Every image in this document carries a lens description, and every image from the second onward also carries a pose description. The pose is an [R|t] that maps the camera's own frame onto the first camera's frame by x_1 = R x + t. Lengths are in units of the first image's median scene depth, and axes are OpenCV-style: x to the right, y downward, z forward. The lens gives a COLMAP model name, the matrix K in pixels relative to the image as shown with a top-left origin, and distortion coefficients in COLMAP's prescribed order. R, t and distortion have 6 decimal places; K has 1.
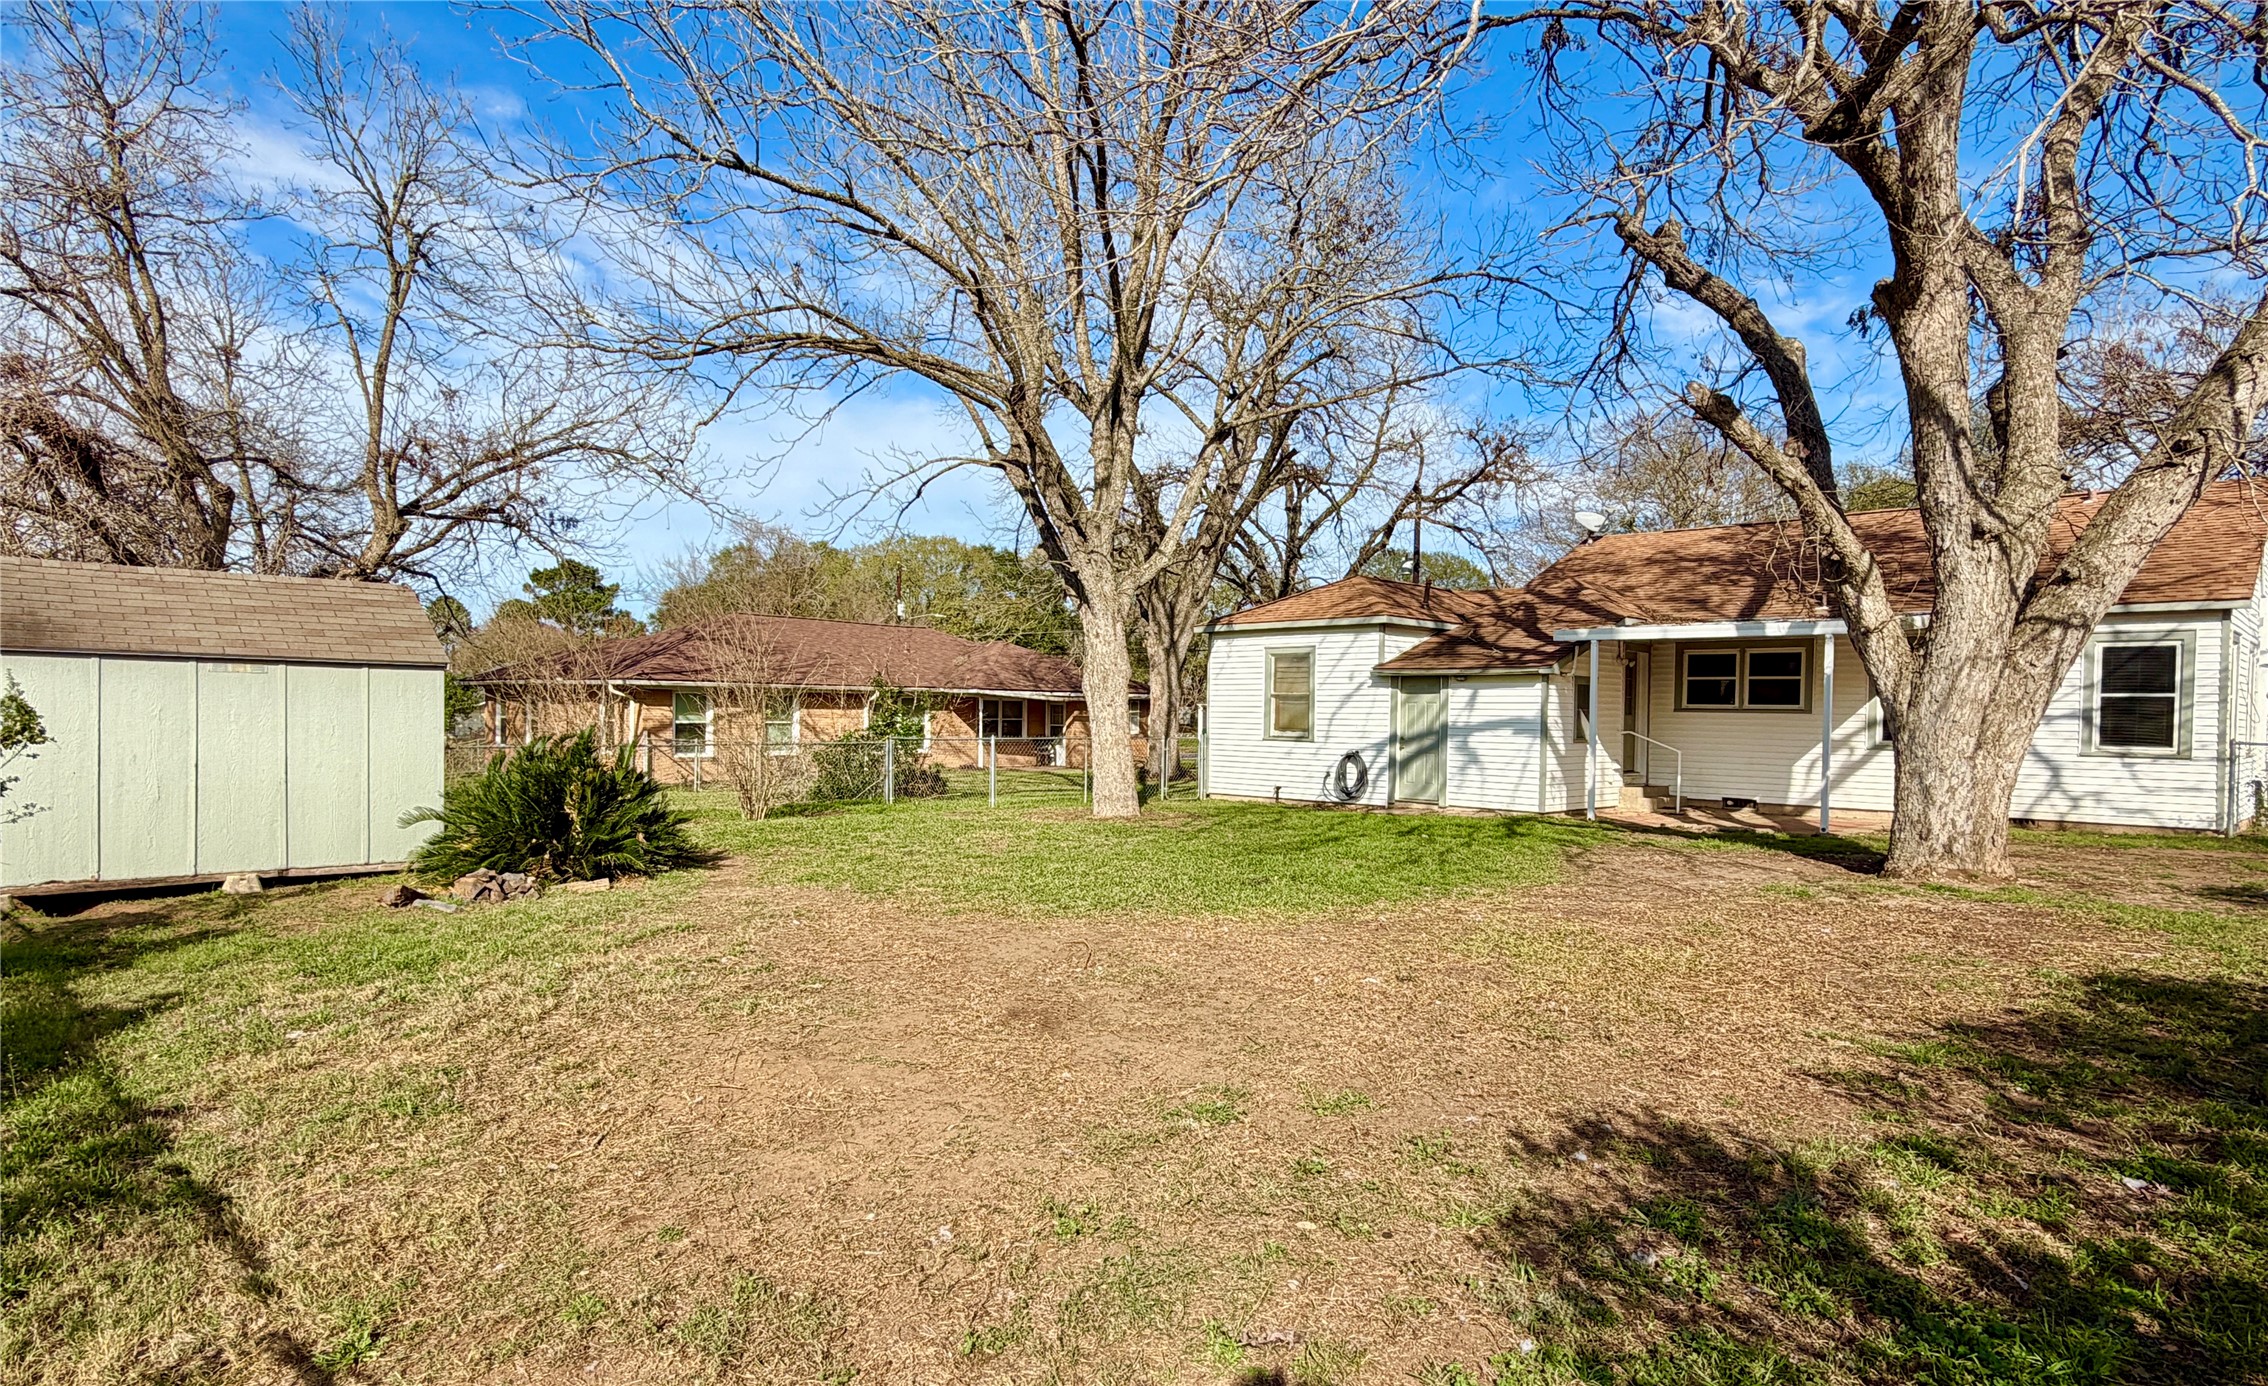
lens RADIAL K [[1245.1, 0, 1133.6], [0, 1245.1, 699.7], [0, 0, 1]] dist [-0.001838, -0.000203]
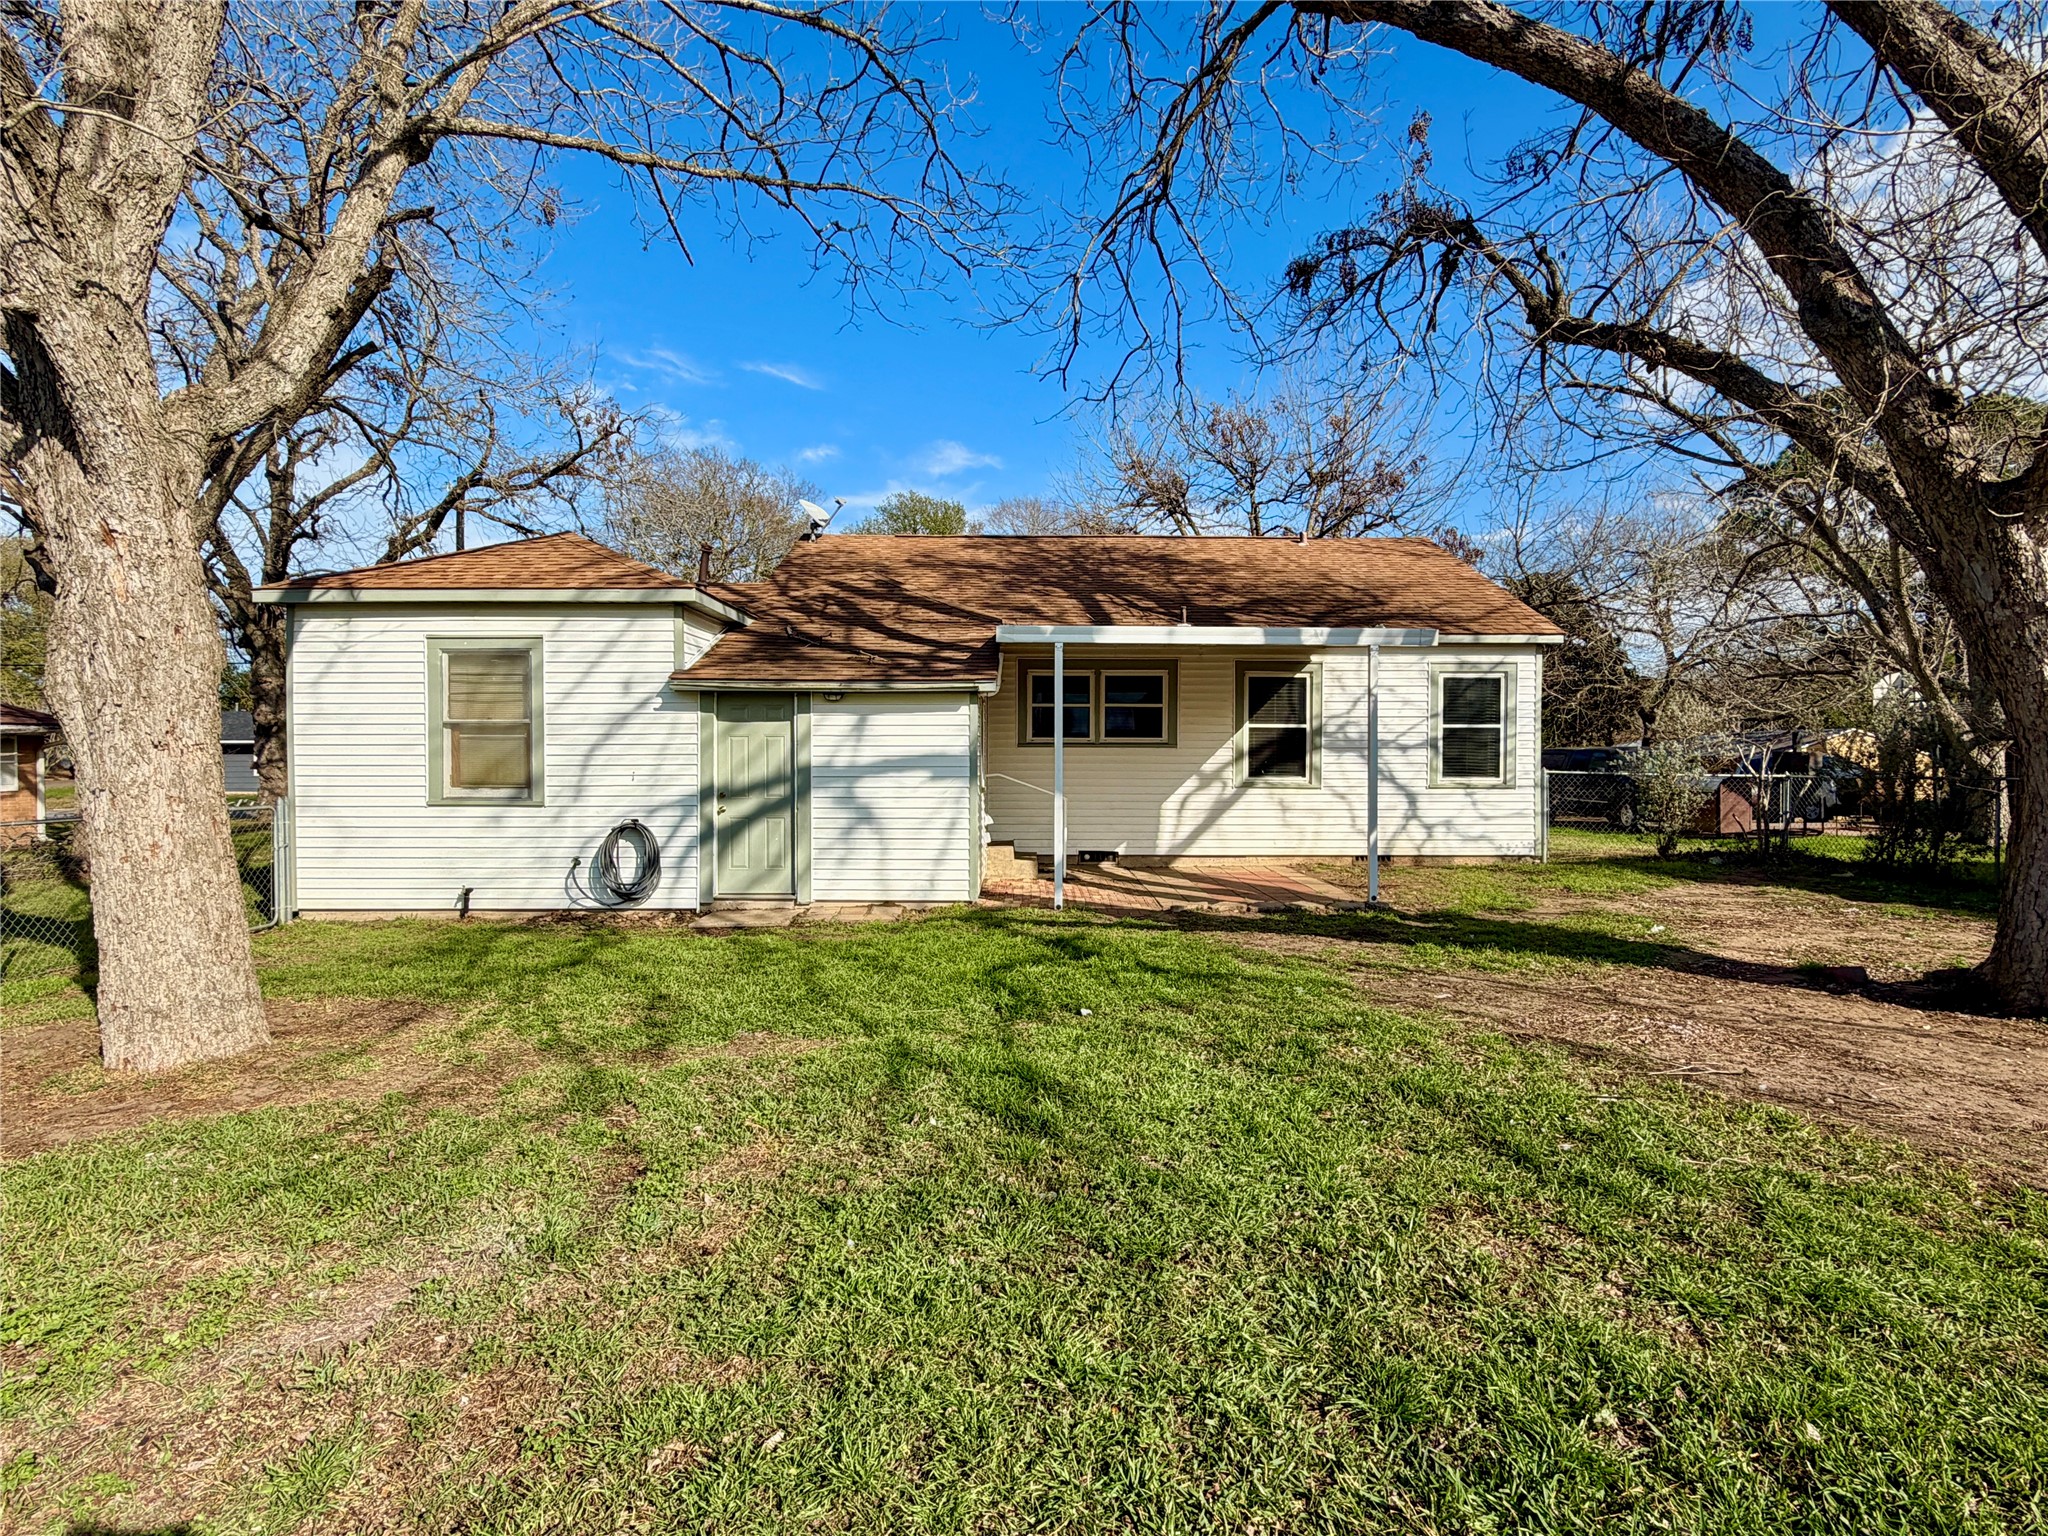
lens RADIAL K [[1067.9, 0, 1025.3], [0, 1067.9, 765.2], [0, 0, 1]] dist [-0.000152, 0.000565]
pose [[0.693044, -0.022413, 0.720547, -0.057163], [0.002386, 0.999582, 0.028797, 0.002139], [-0.720892, -0.018239, 0.692808, 0.529924]]
